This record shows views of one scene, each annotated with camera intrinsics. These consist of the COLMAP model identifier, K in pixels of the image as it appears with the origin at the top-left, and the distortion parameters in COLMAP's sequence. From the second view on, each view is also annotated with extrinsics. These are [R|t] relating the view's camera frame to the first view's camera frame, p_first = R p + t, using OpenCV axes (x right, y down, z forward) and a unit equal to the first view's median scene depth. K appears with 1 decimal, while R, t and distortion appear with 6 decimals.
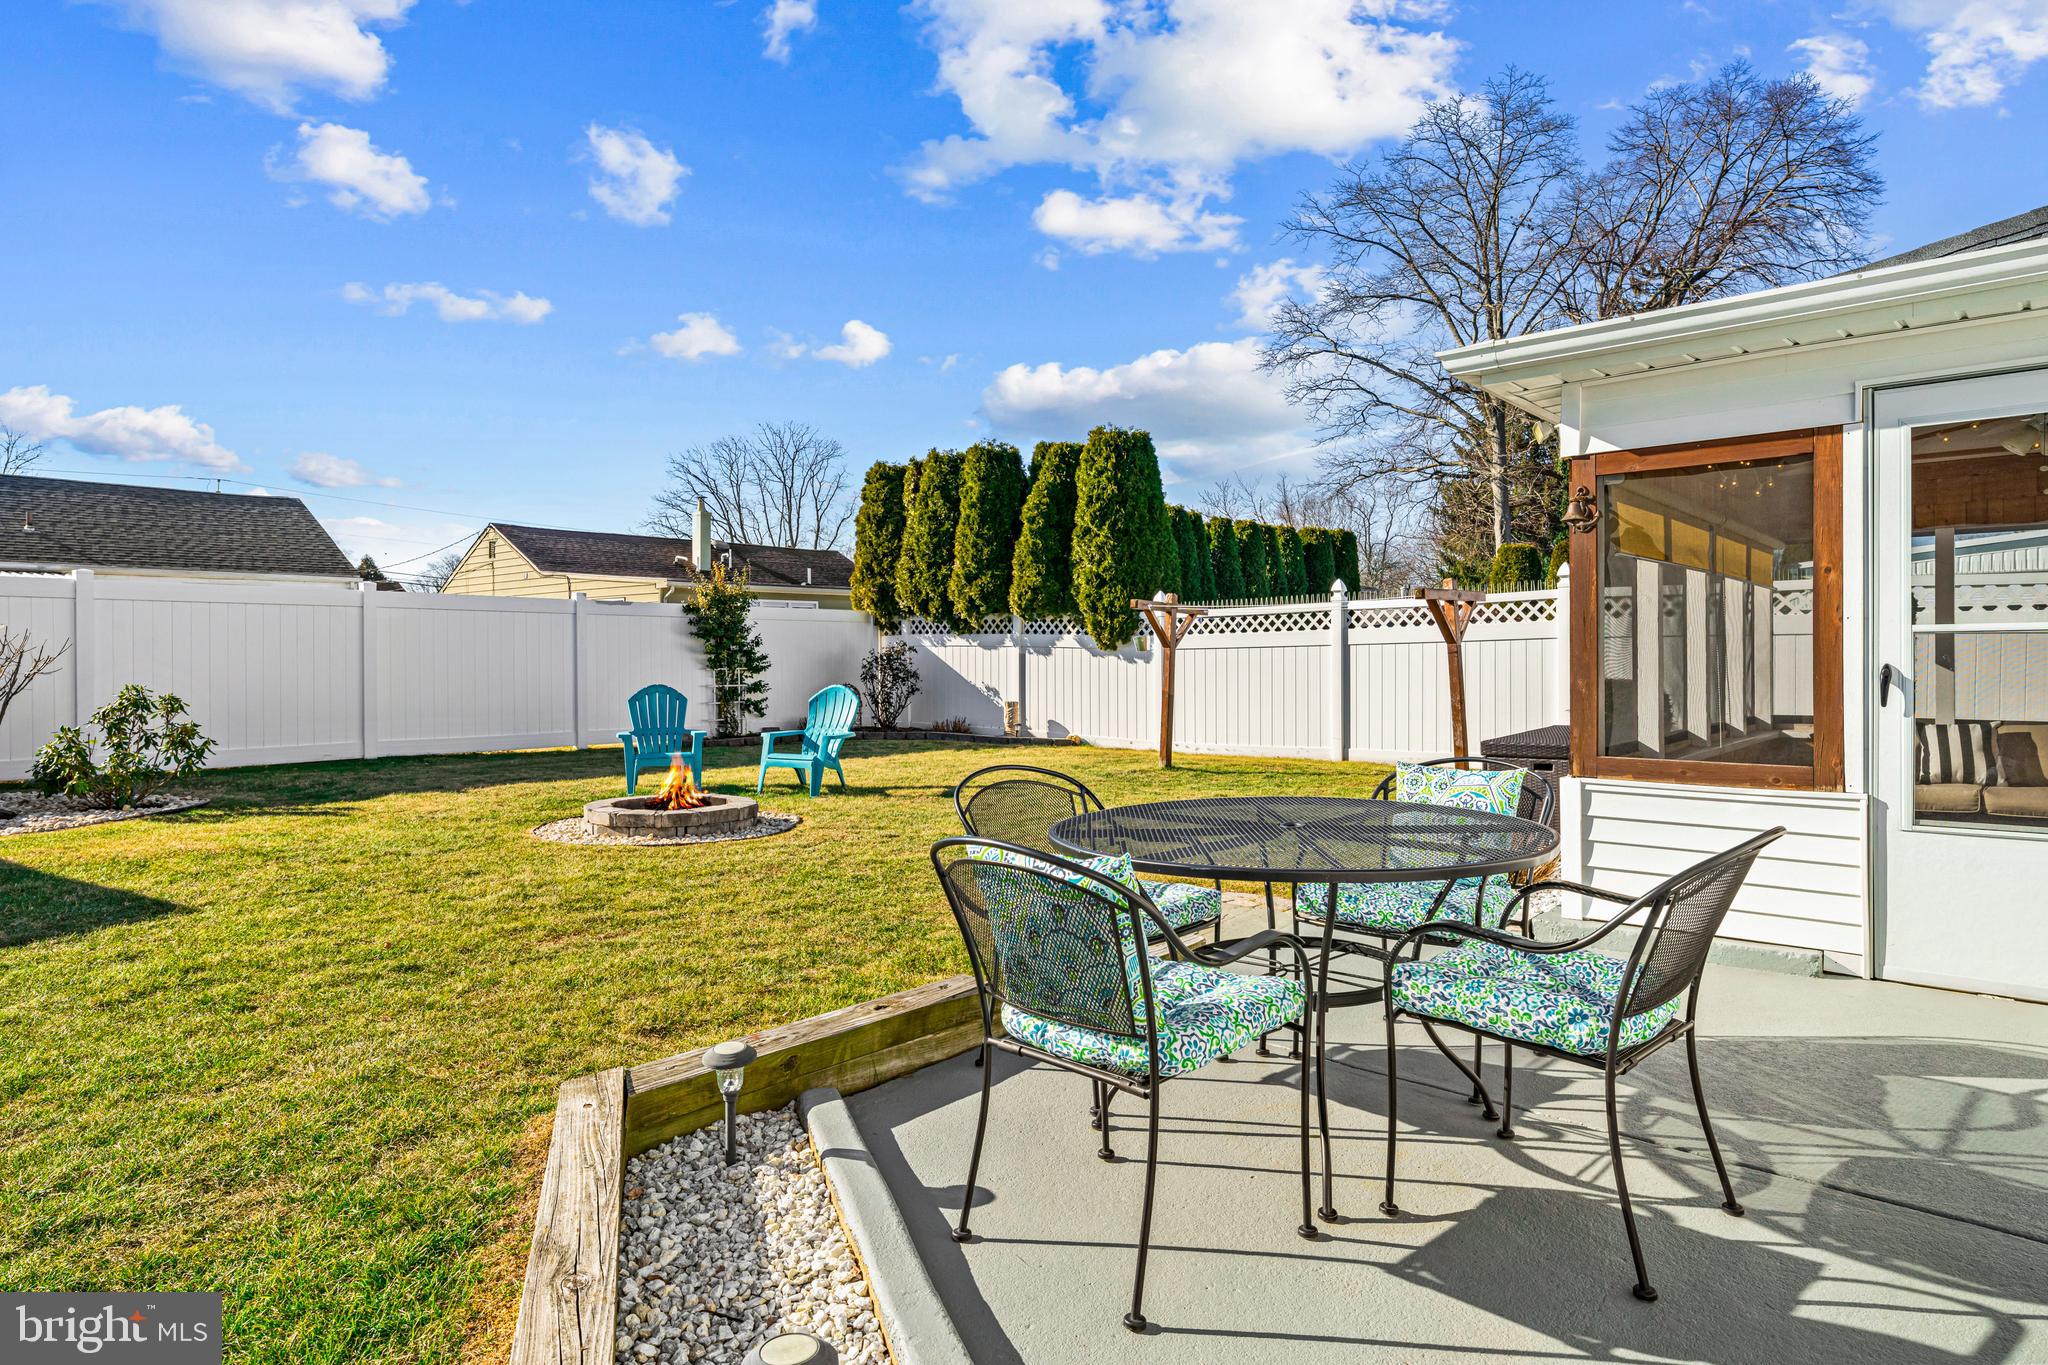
lens RADIAL K [[1139.8, 0, 1020.6], [0, 1139.8, 724.3], [0, 0, 1]] dist [0.000434, -0.000227]
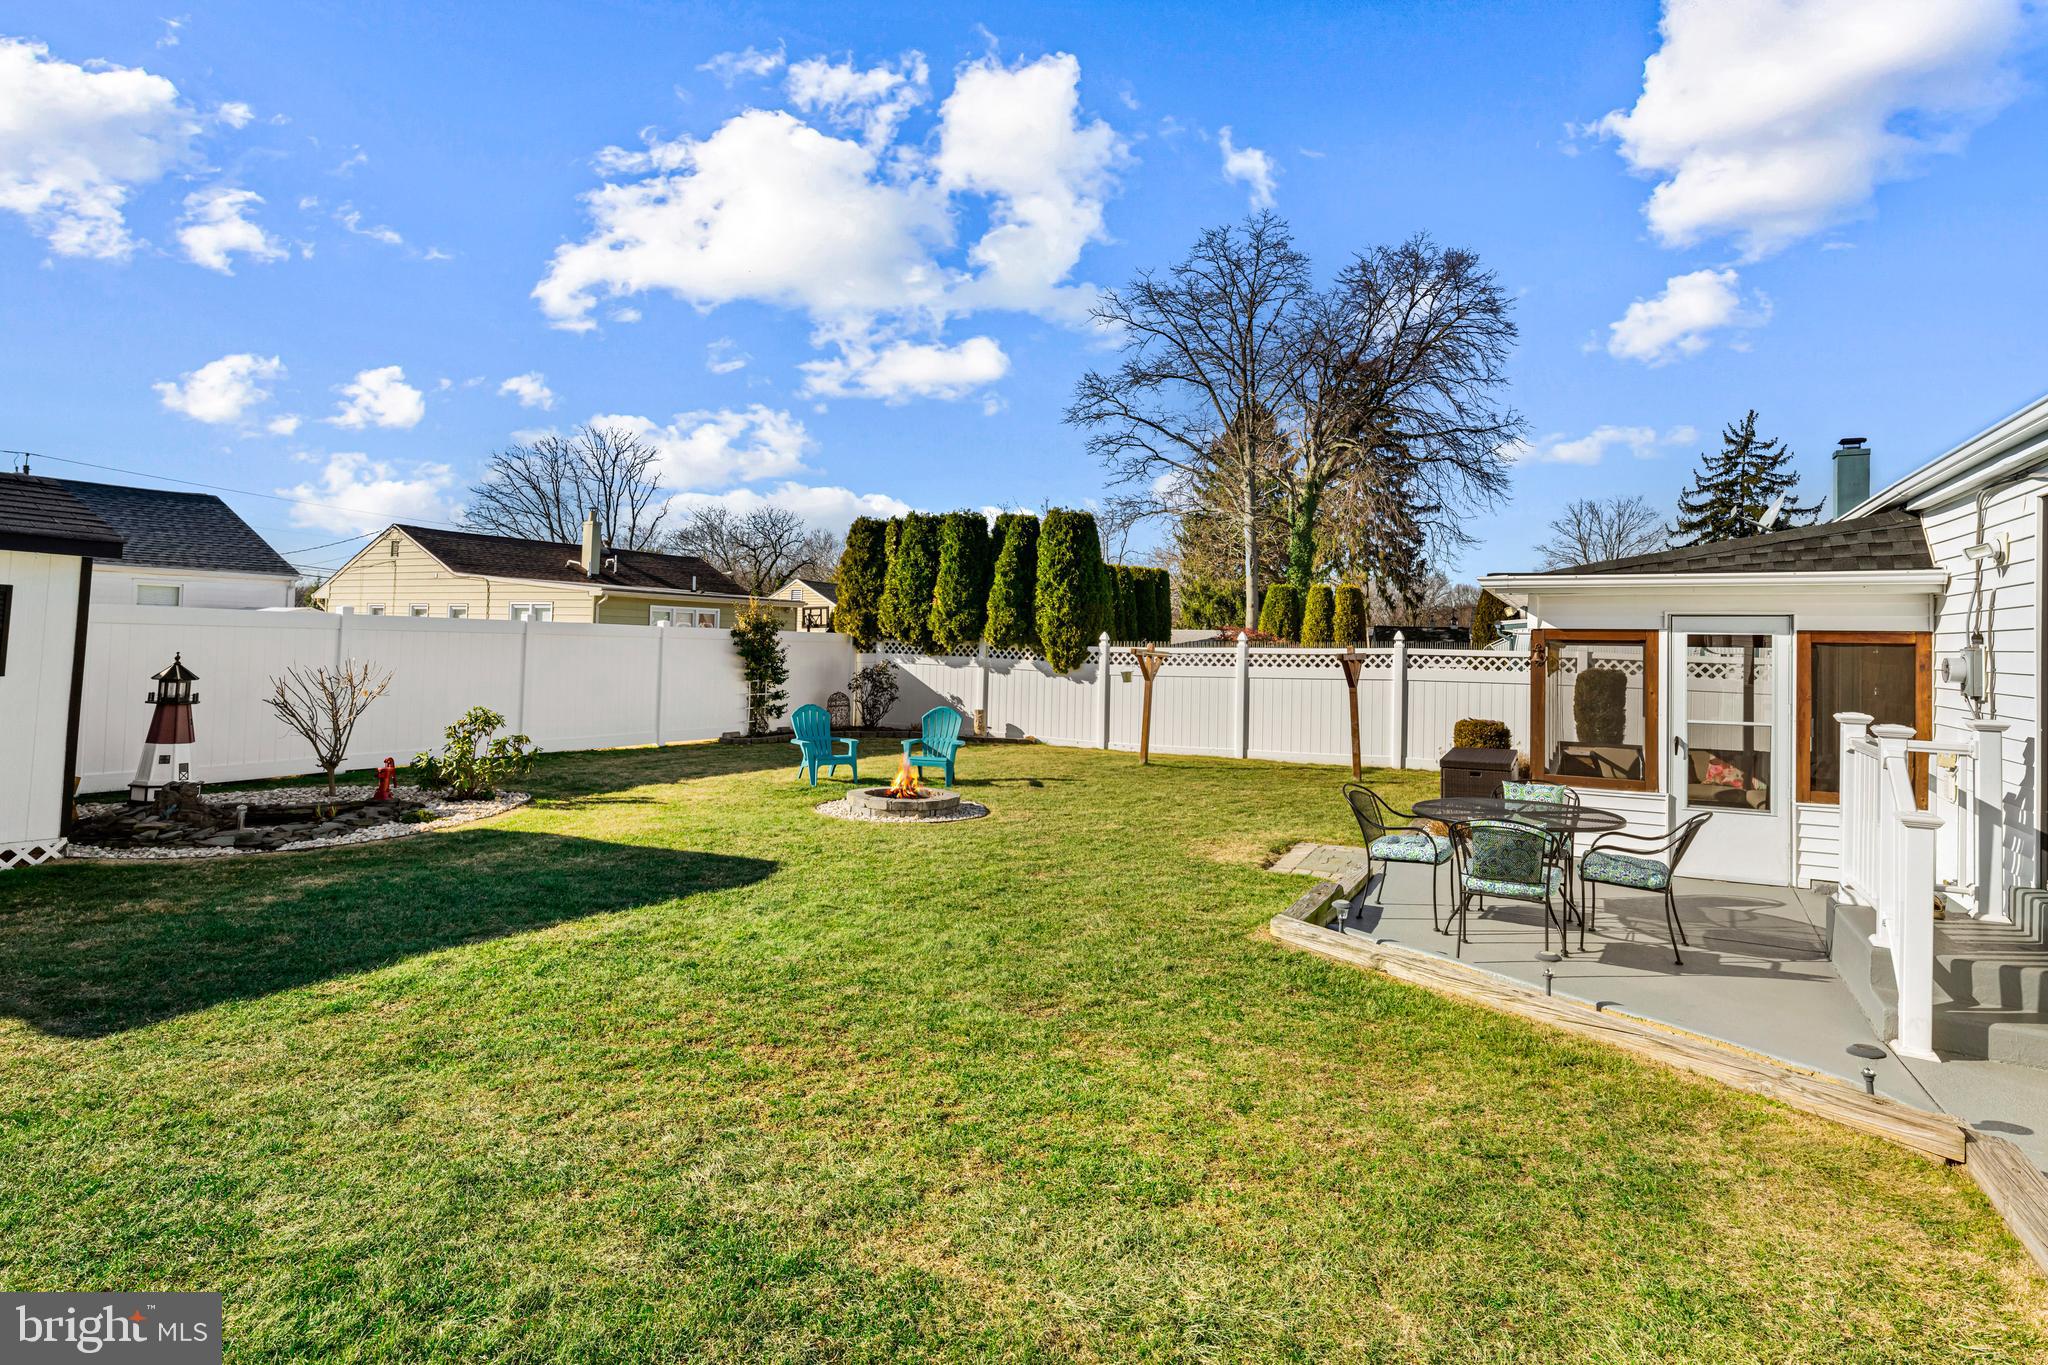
lens RADIAL K [[1027.6, 0, 1024.0], [0, 1027.6, 682.5], [0, 0, 1]] dist [-0.001474, -0.000285]
pose [[0.975440, 0.018554, 0.219480, -0.209241], [-0.012960, 0.999554, -0.026898, -0.019090], [-0.219882, 0.023393, 0.975246, -0.156489]]
